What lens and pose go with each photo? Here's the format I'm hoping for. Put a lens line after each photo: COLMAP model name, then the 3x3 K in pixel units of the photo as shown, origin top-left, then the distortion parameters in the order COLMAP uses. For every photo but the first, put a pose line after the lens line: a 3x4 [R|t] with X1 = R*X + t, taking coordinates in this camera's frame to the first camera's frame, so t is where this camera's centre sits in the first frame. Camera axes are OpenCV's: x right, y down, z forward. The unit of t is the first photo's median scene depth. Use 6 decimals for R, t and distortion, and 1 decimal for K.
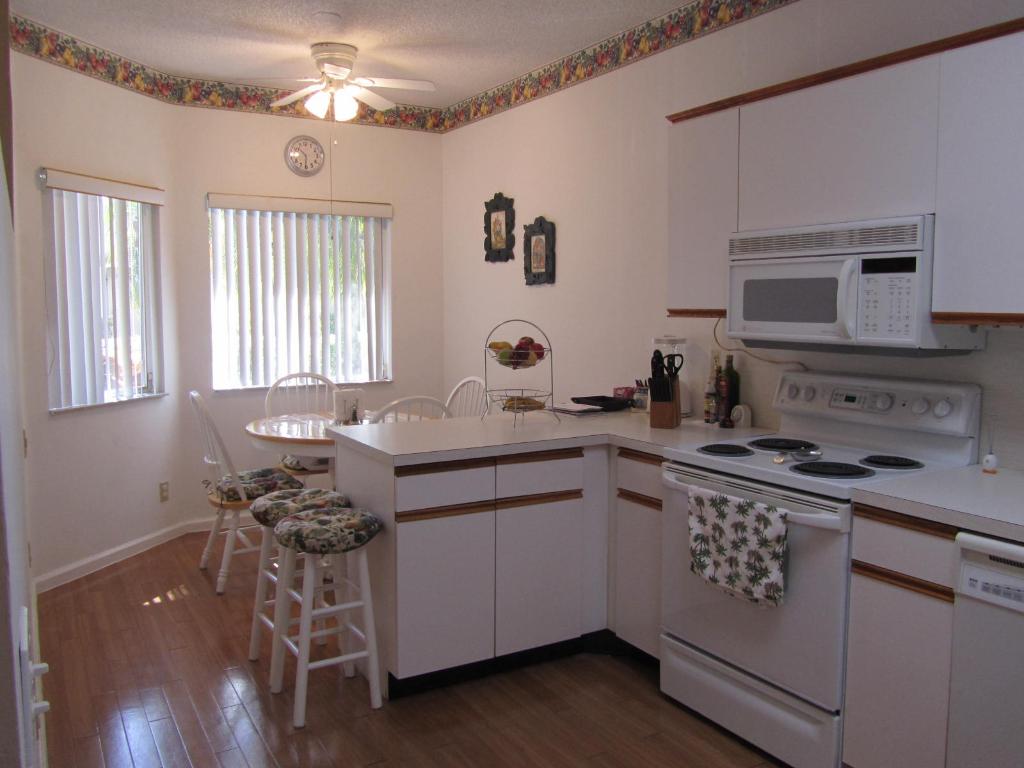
lens RADIAL K [[842.9, 0, 510.0], [0, 842.9, 386.0], [0, 0, 1]] dist [-0.045571, 0.004246]
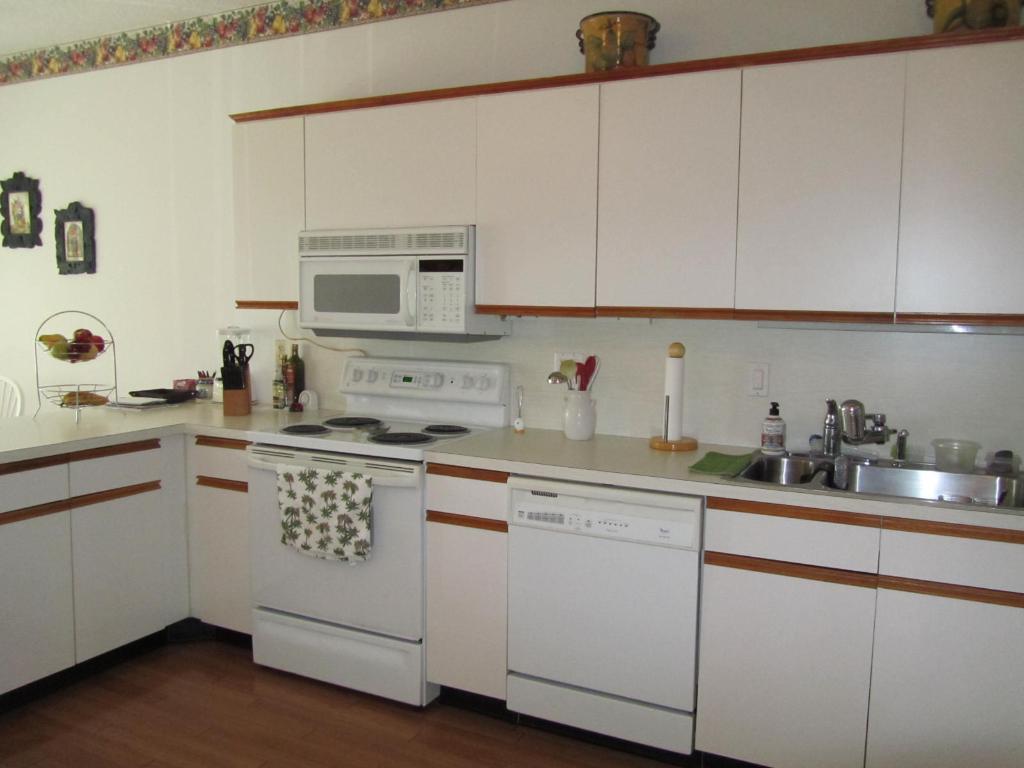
lens RADIAL K [[842.9, 0, 515.9], [0, 842.9, 384.0], [0, 0, 1]] dist [-0.045571, 0.004246]
pose [[0.838392, -0.038531, 0.543704, -0.098809], [0.037113, 0.999219, 0.013583, 0.010957], [-0.543803, 0.008791, 0.839167, -0.063389]]
